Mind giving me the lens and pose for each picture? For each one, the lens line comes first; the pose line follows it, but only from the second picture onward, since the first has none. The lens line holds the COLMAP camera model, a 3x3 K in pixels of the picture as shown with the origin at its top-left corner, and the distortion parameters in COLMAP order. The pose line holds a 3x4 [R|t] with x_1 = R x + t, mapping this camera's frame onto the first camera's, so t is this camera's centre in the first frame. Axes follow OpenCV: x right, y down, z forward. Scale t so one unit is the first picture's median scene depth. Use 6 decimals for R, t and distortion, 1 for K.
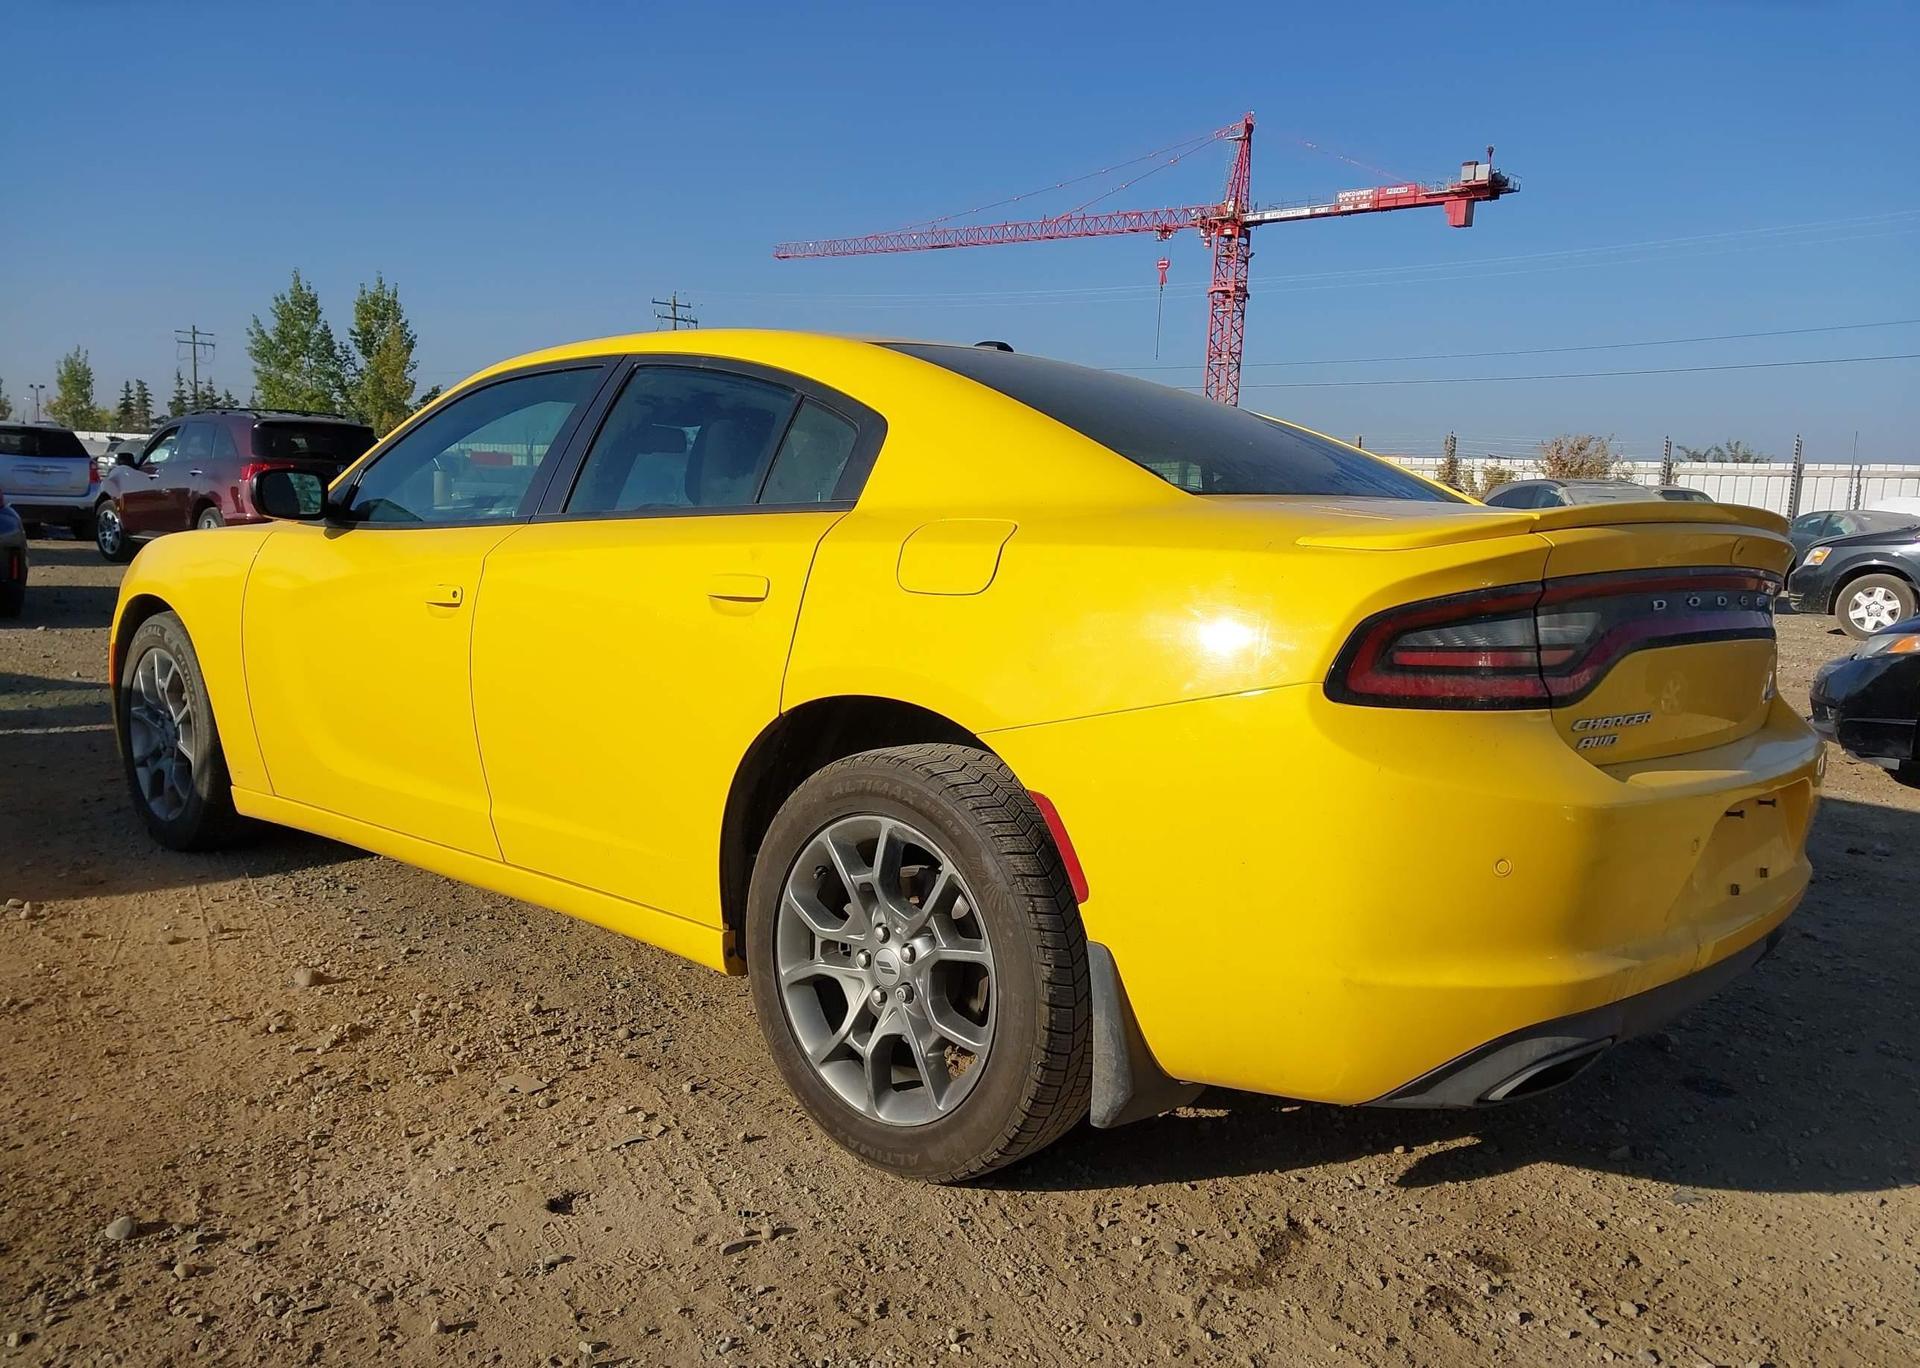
lens RADIAL K [[1530.6, 0, 953.4], [0, 1530.6, 722.1], [0, 0, 1]] dist [0.018749, -0.000323]
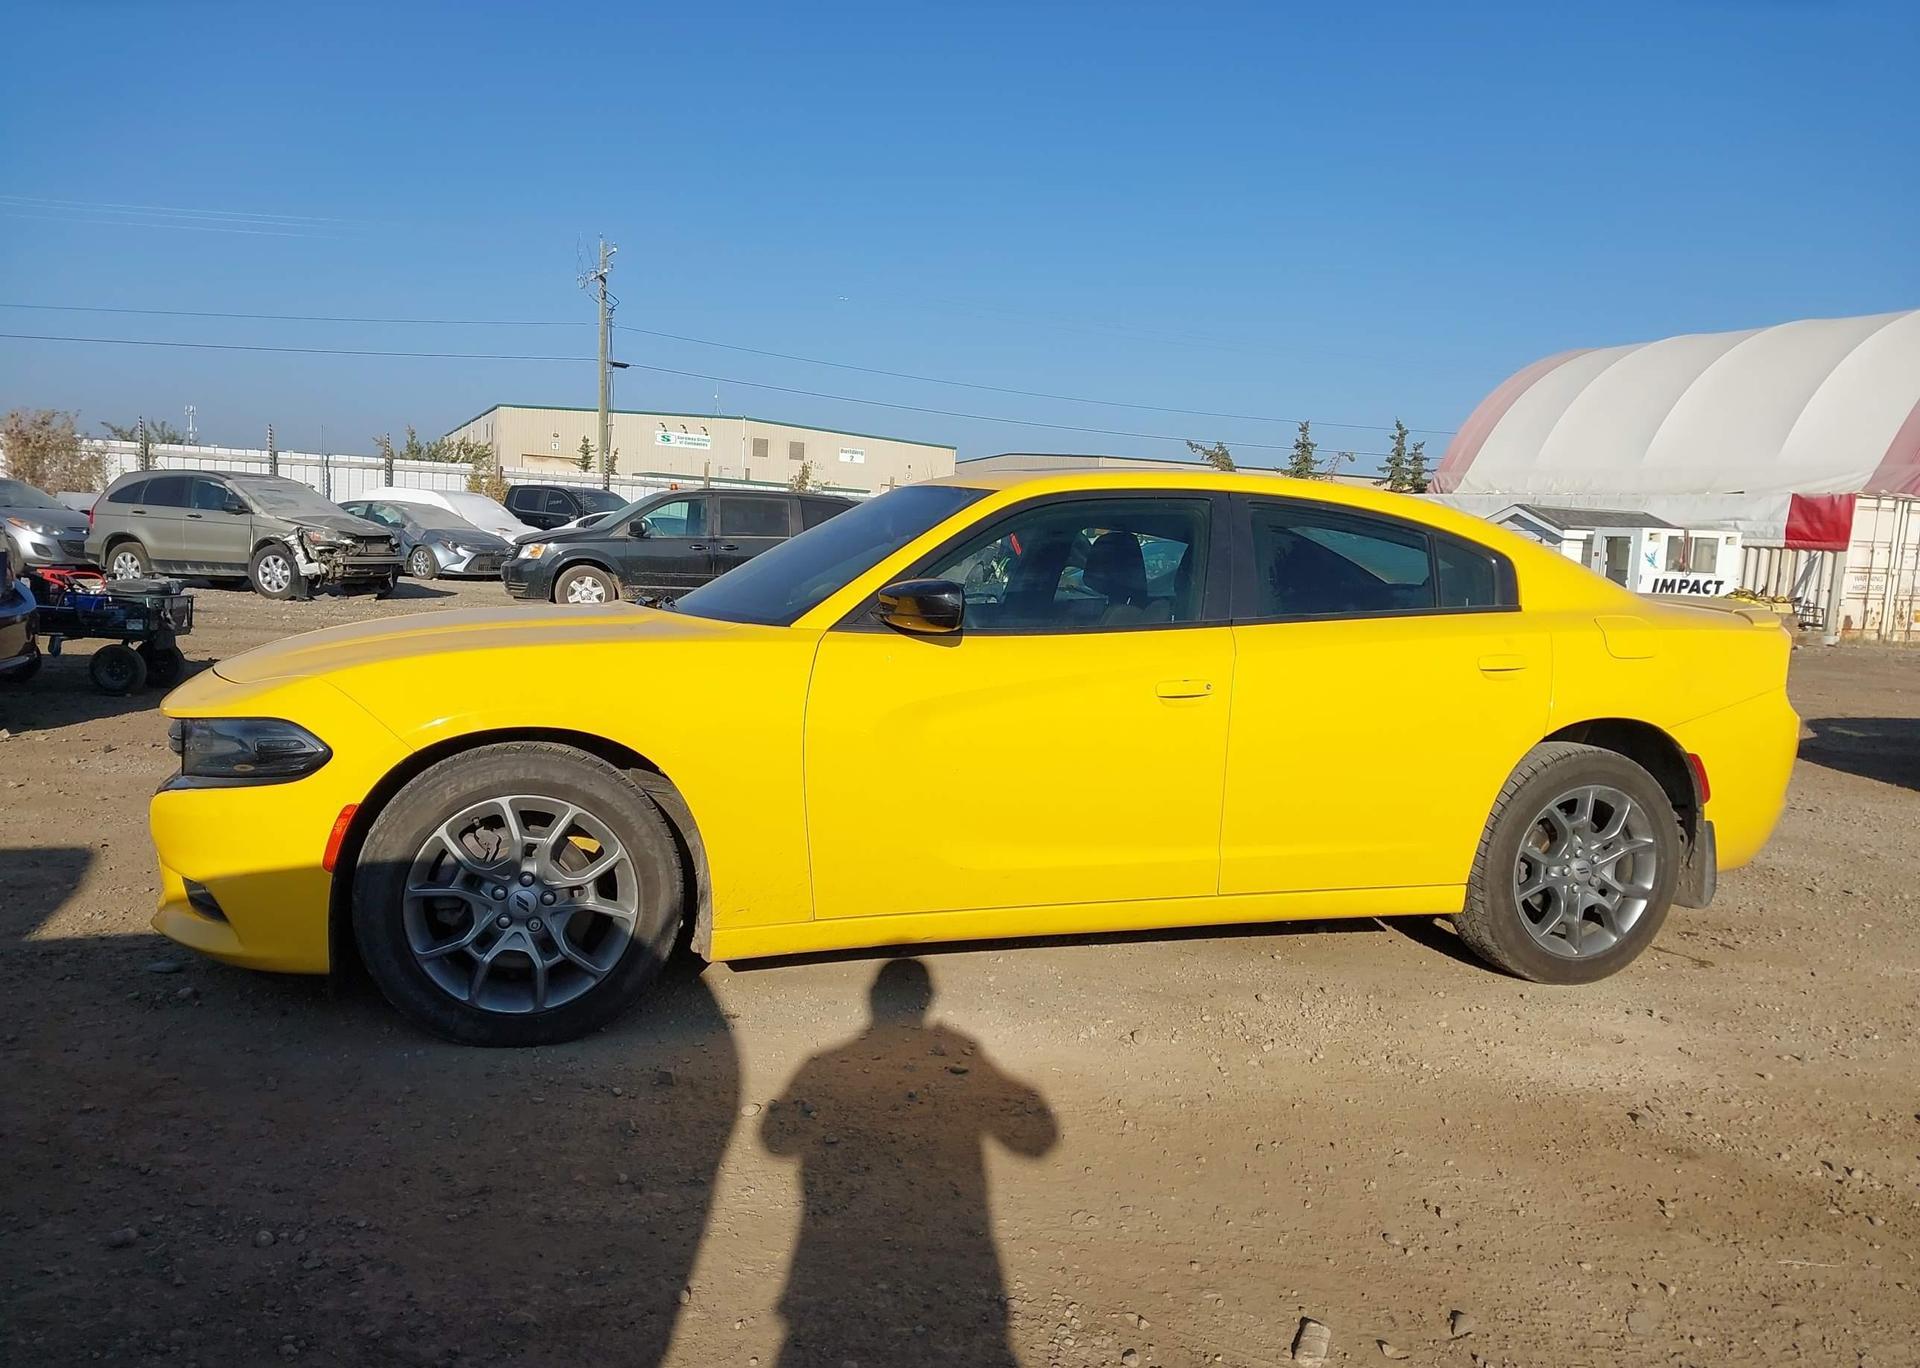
lens RADIAL K [[1527.0, 0, 960.0], [0, 1527.0, 684.0], [0, 0, 1]] dist [0.170385, -0.298323]
pose [[0.471084, -0.095088, 0.876948, -0.195167], [0.096144, 0.993785, 0.056110, -0.022428], [-0.876833, 0.057881, 0.477298, 0.075366]]
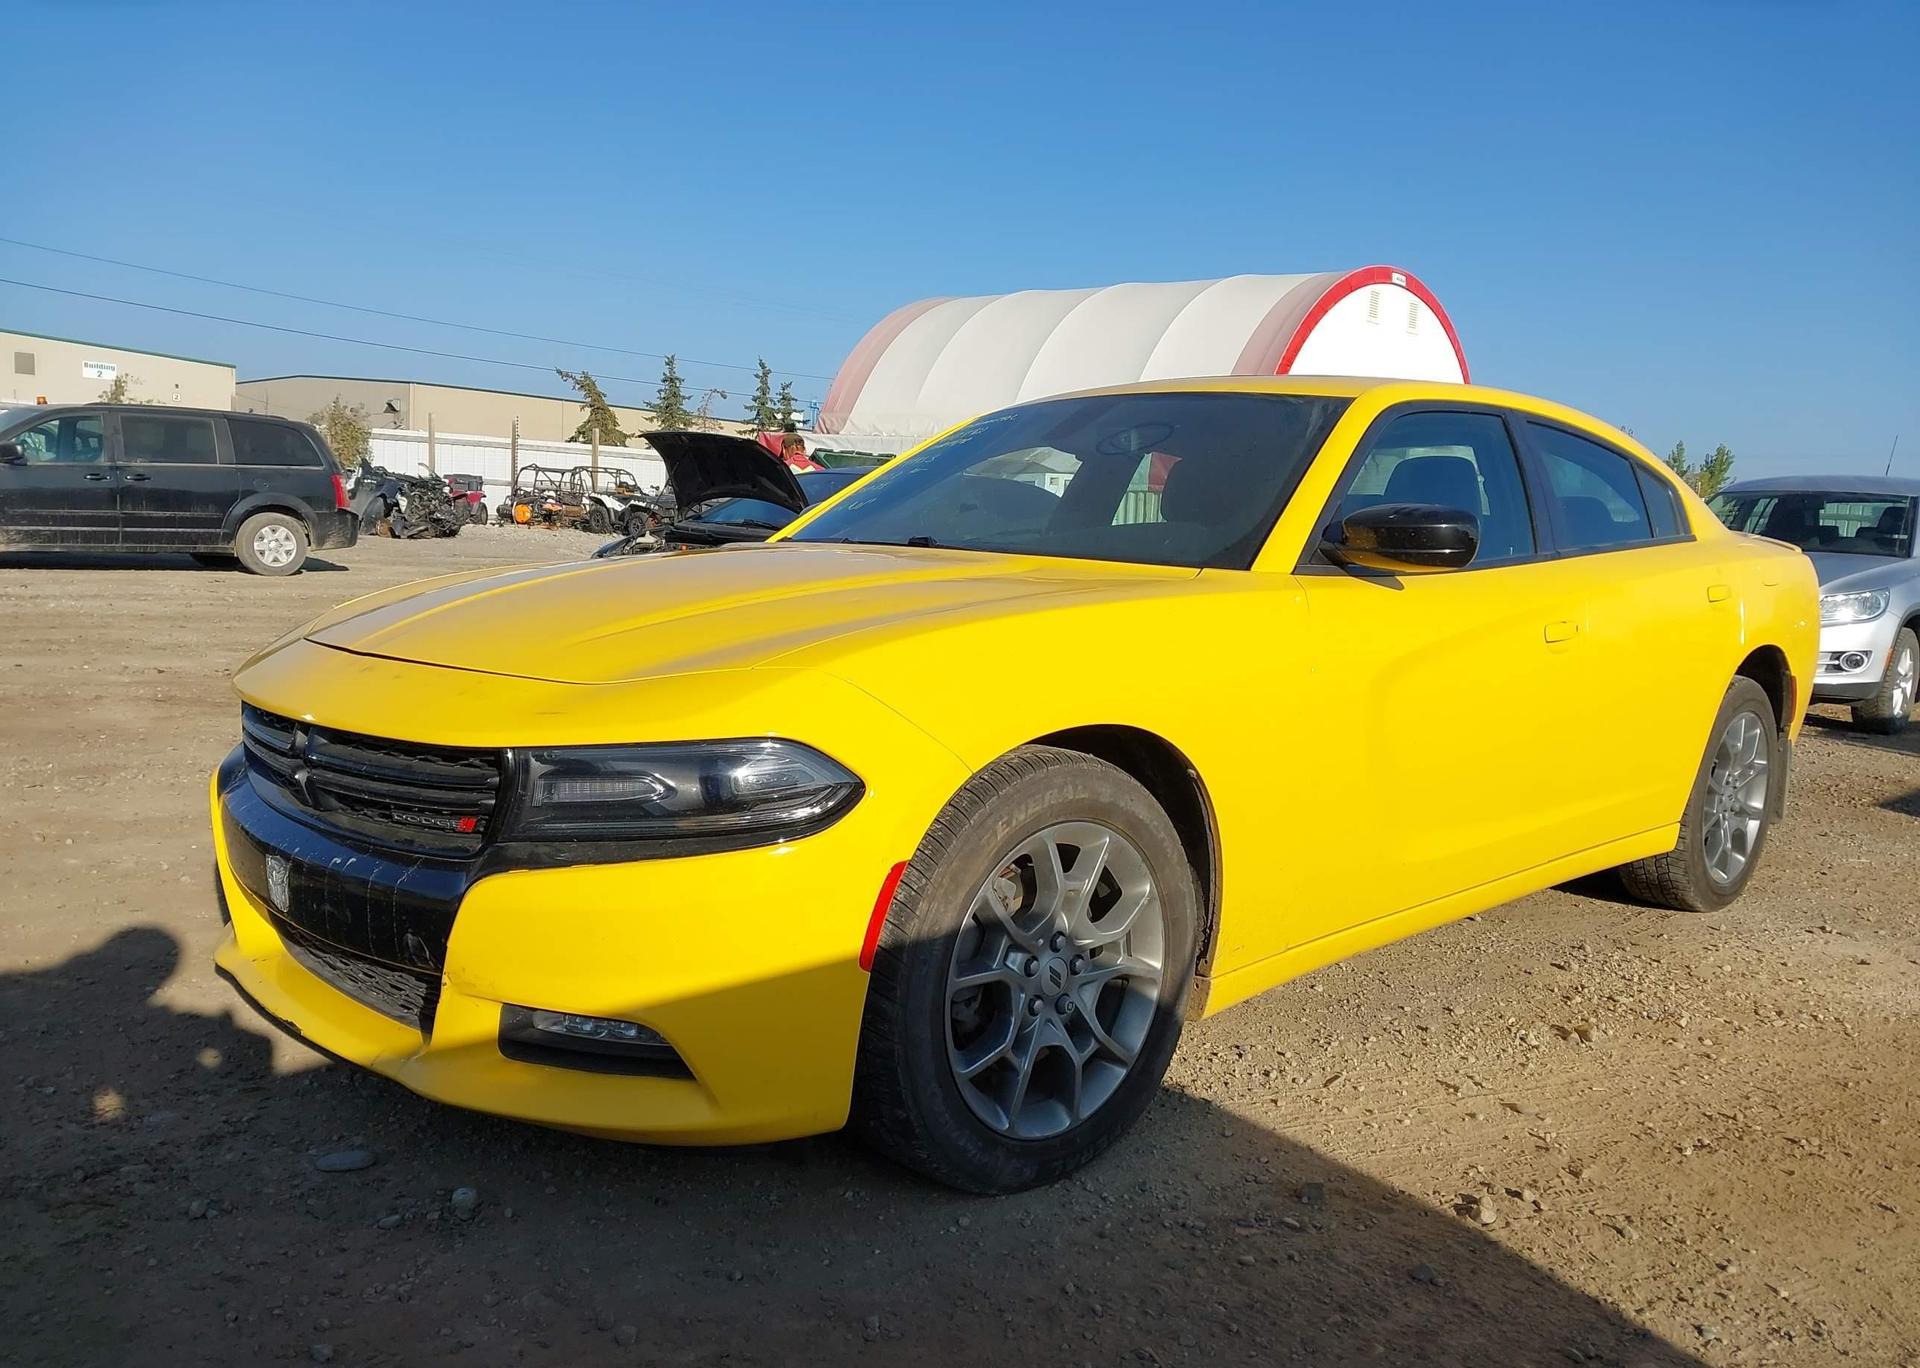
lens RADIAL K [[1527.0, 0, 960.0], [0, 1527.0, 684.0], [0, 0, 1]] dist [0.170385, -0.298323]
pose [[0.036711, -0.144254, 0.988860, -0.186685], [0.098288, 0.985250, 0.140078, -0.031207], [-0.994481, 0.092051, 0.050348, 0.177737]]
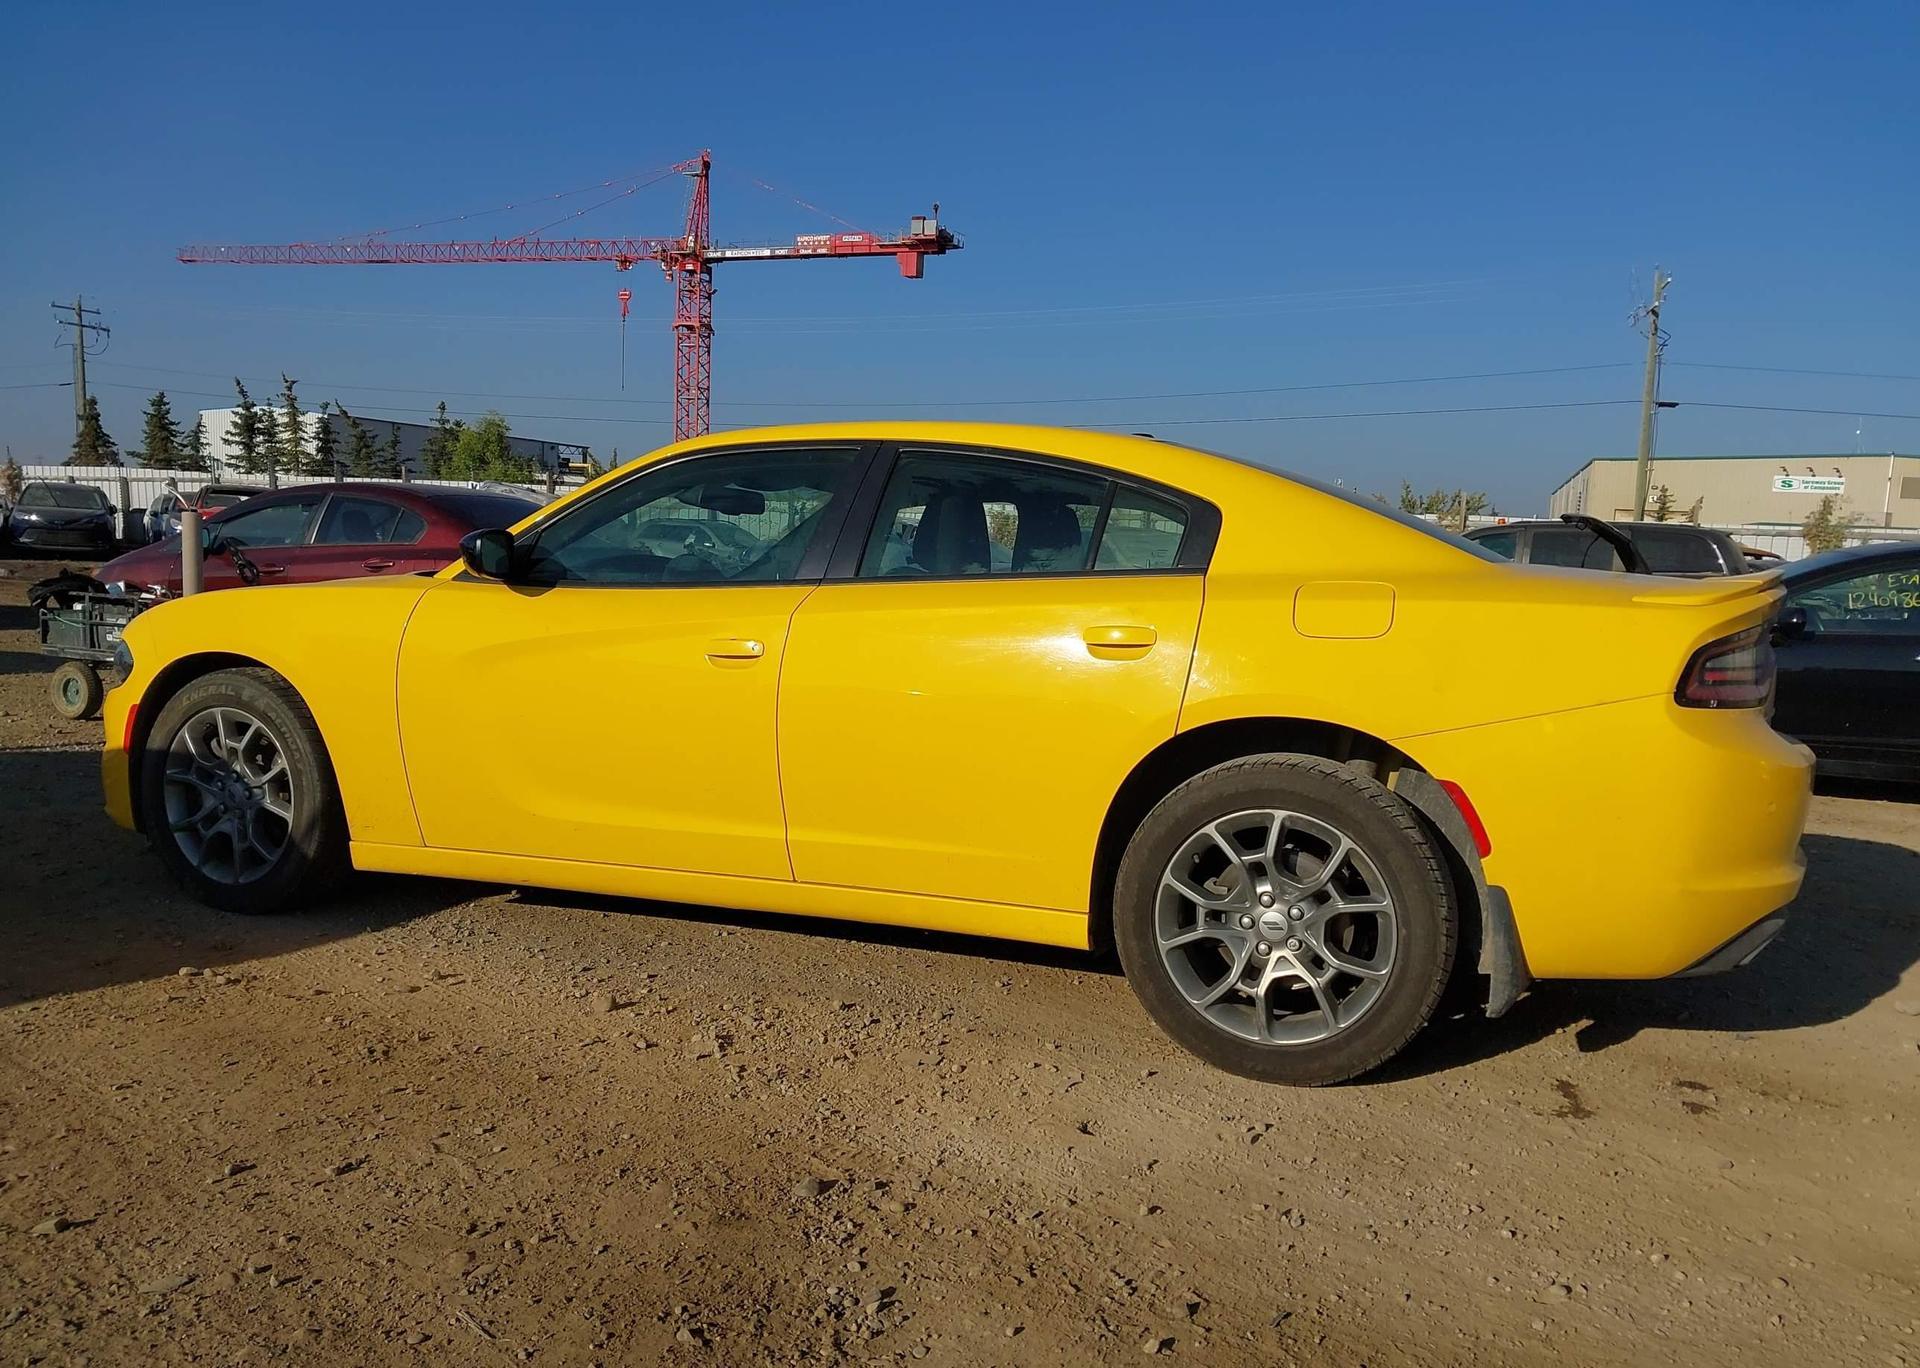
lens RADIAL K [[1544.8, 0, 970.6], [0, 1544.8, 746.5], [0, 0, 1]] dist [0.007134, 0.007127]
pose [[0.937895, -0.042047, 0.344363, -0.074201], [0.044707, 0.999000, 0.000214, -0.000432], [-0.344028, 0.015195, 0.938837, -0.015053]]
